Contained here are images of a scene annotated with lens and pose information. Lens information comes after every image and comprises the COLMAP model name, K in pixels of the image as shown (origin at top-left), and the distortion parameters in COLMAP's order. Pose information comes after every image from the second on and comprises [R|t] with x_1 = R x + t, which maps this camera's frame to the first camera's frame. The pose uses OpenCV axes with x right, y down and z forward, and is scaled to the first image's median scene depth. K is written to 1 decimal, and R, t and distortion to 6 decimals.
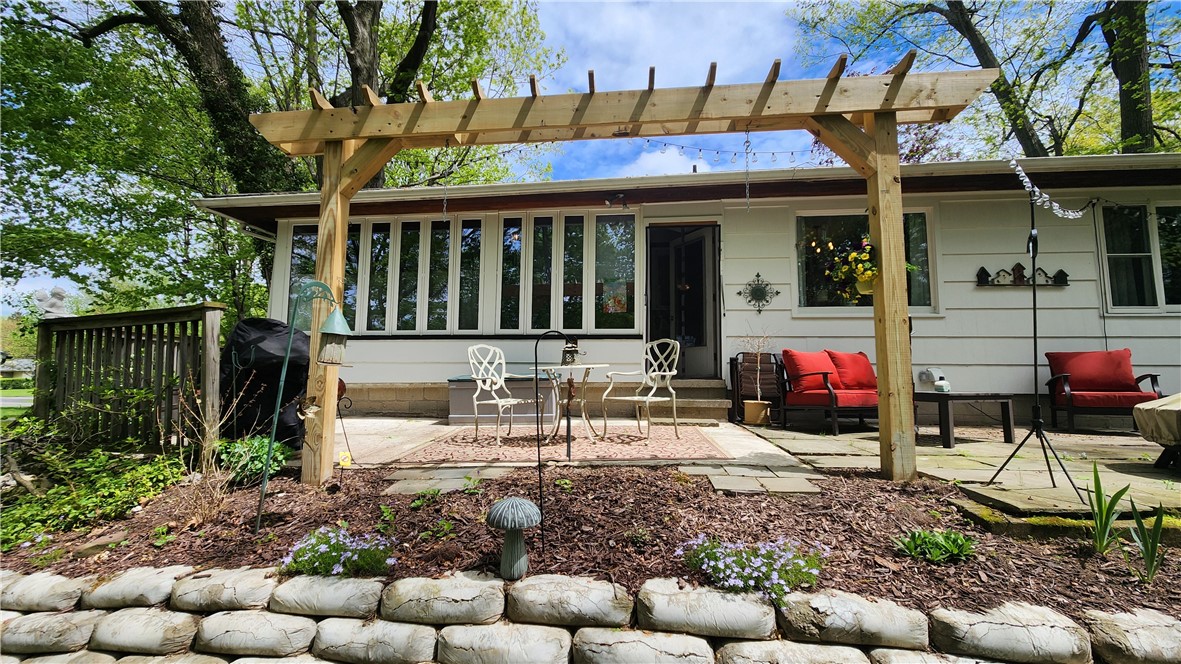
lens RADIAL K [[482.3, 0, 579.1], [0, 482.3, 326.3], [0, 0, 1]] dist [-0.001367, -0.003529]
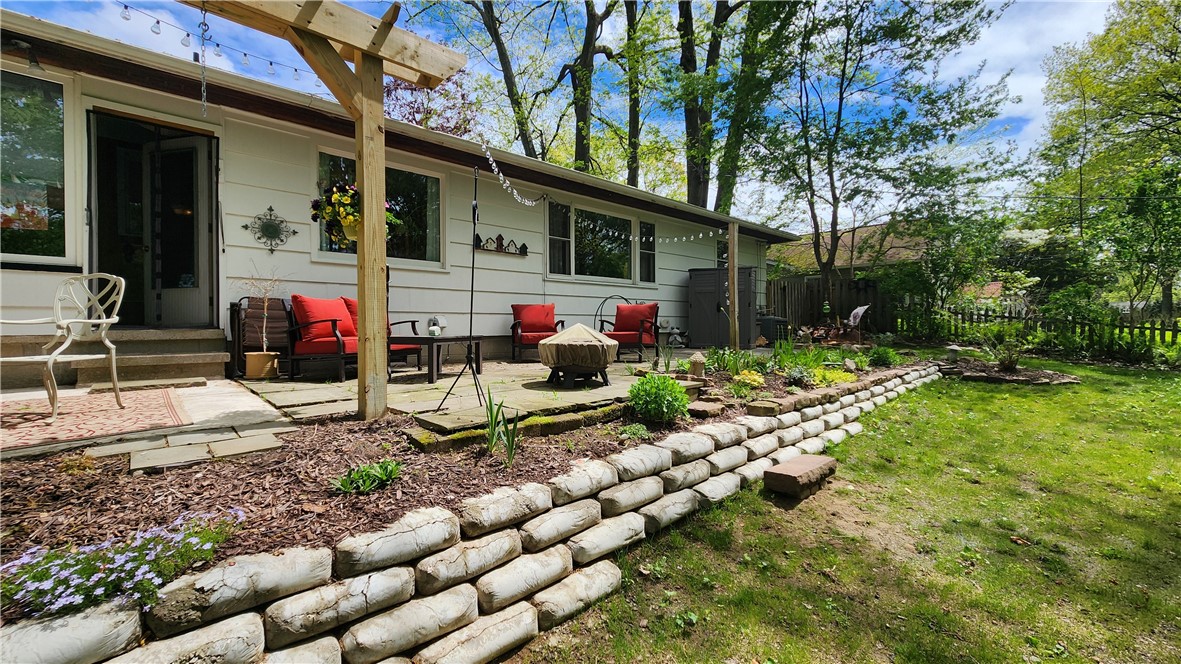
lens RADIAL K [[482.3, 0, 583.2], [0, 482.3, 327.0], [0, 0, 1]] dist [-0.001367, -0.003529]
pose [[0.633750, -0.015189, 0.773388, 0.119228], [-0.068895, 0.994726, 0.075991, 0.003007], [-0.770463, -0.101442, 0.629361, -0.010167]]
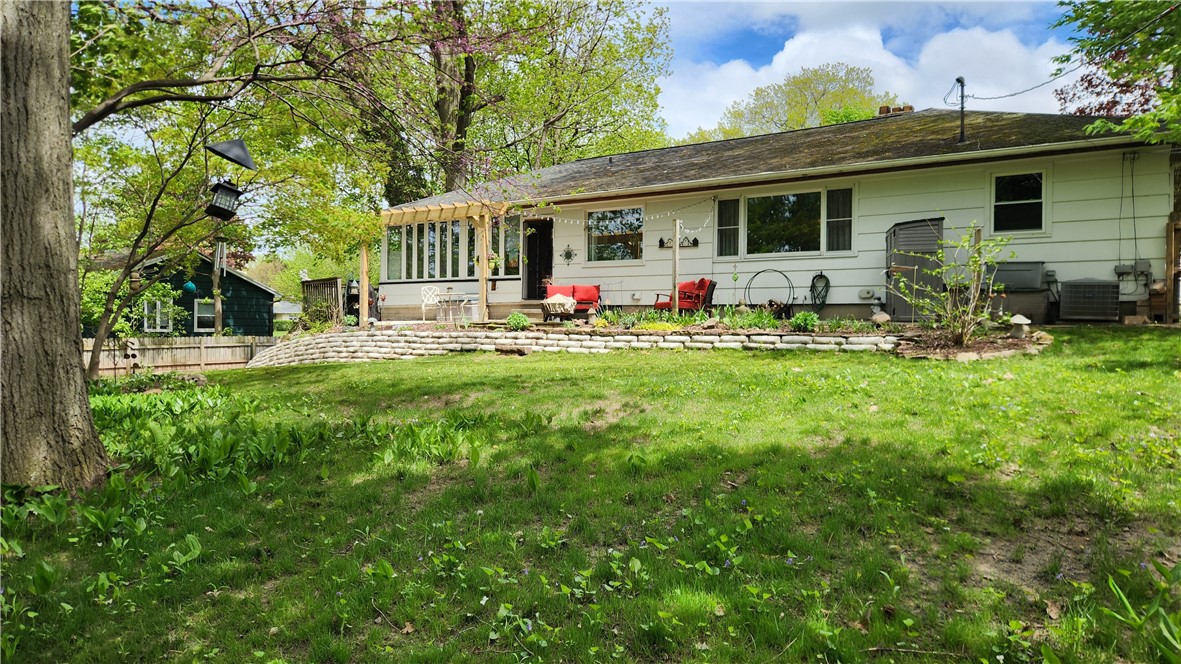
lens RADIAL K [[772.7, 0, 593.7], [0, 772.7, 333.2], [0, 0, 1]] dist [0.019712, -0.006178]
pose [[0.891647, 0.005802, -0.452694, 4.171273], [0.037572, 0.995520, 0.086763, -0.048226], [0.451170, -0.094370, 0.887435, -3.847420]]
